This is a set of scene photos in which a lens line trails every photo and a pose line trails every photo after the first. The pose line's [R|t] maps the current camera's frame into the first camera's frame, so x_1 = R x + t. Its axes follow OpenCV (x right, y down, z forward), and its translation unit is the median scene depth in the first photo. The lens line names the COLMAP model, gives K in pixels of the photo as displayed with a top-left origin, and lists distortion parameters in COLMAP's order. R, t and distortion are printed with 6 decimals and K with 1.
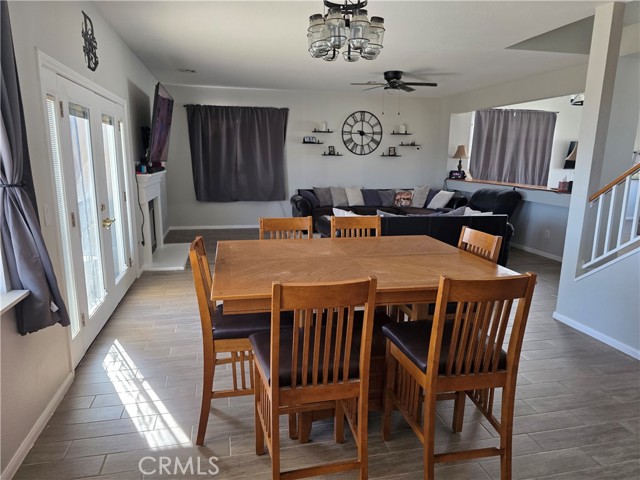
lens RADIAL K [[427.9, 0, 318.8], [0, 427.9, 239.4], [0, 0, 1]] dist [0.051018, -0.055448]
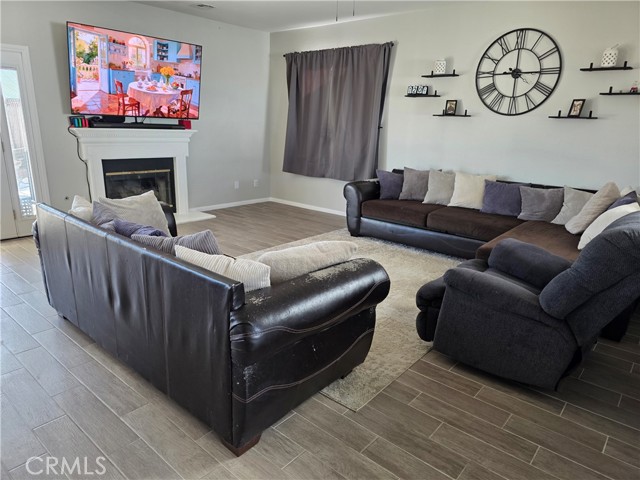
lens RADIAL K [[427.9, 0, 320.5], [0, 427.9, 237.7], [0, 0, 1]] dist [0.051018, -0.055448]
pose [[0.597443, 0.216293, -0.772191, 0.412042], [-0.174057, 0.974958, 0.138421, -0.083743], [0.782793, 0.051706, 0.620130, 0.500700]]
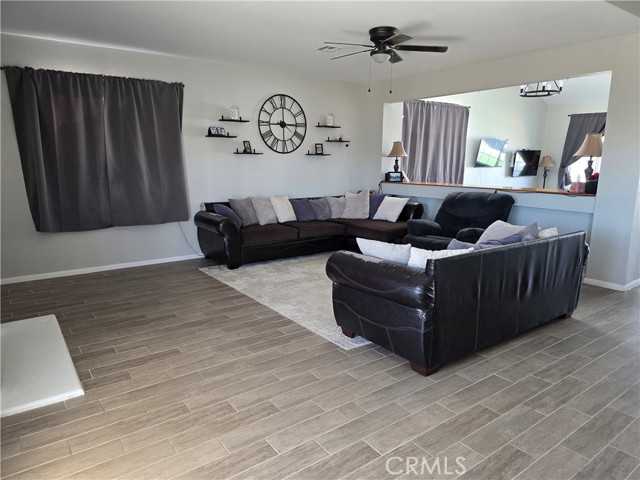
lens RADIAL K [[427.9, 0, 319.4], [0, 427.9, 246.2], [0, 0, 1]] dist [0.051018, -0.055448]
pose [[0.918564, -0.089584, 0.384988, -0.150861], [0.084806, 0.995963, 0.029412, -0.051806], [-0.386068, 0.005633, 0.922453, 0.284606]]
